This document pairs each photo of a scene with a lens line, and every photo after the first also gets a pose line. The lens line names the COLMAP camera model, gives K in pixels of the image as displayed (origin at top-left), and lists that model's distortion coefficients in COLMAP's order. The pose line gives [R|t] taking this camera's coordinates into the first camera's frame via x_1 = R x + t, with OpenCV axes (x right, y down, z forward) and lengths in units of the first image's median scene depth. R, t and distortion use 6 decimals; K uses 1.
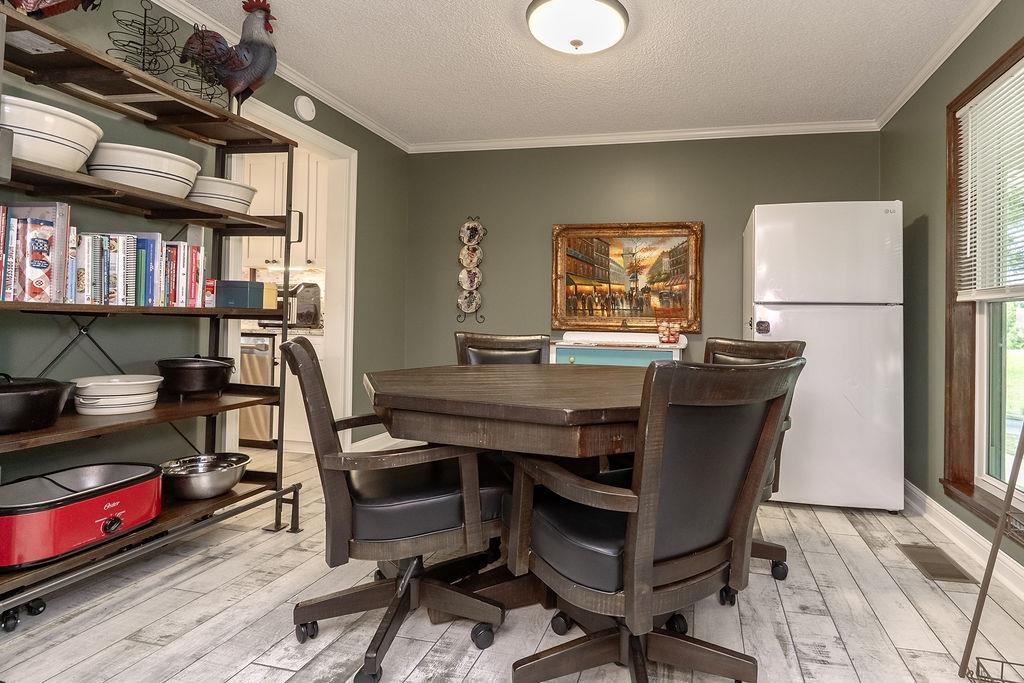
lens RADIAL K [[488.4, 0, 514.1], [0, 488.4, 336.1], [0, 0, 1]] dist [-0.009838, -0.001865]
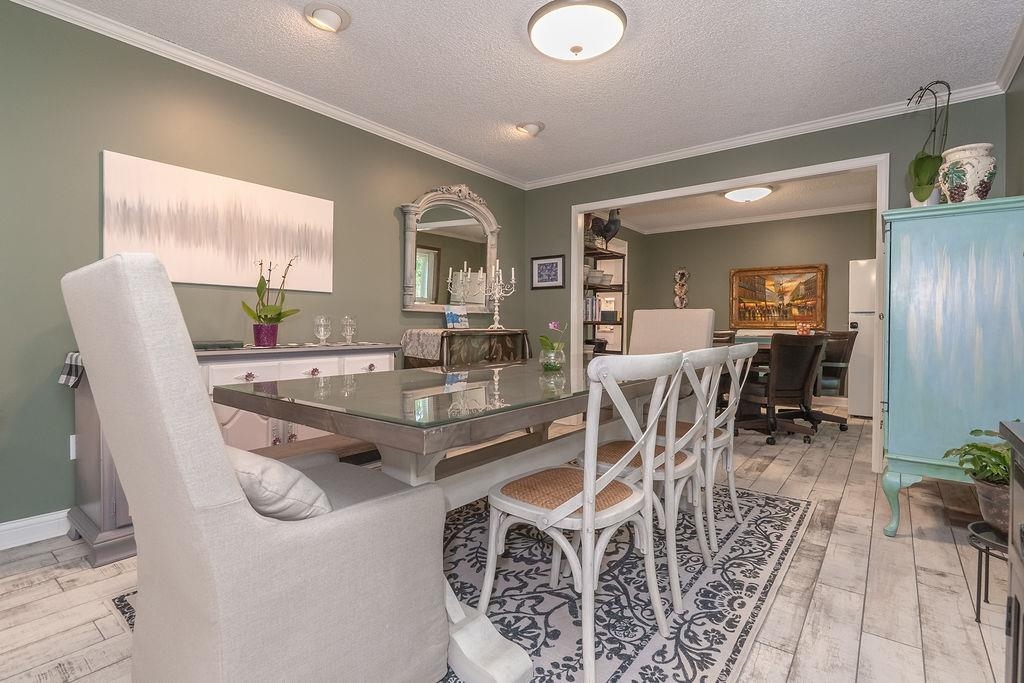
lens RADIAL K [[488.4, 0, 507.3], [0, 488.4, 341.7], [0, 0, 1]] dist [-0.009838, -0.001865]
pose [[0.953632, -0.005847, -0.300917, -0.162525], [0.006966, 0.999972, 0.002646, 0.024161], [0.300893, -0.004619, 0.953647, -0.939167]]
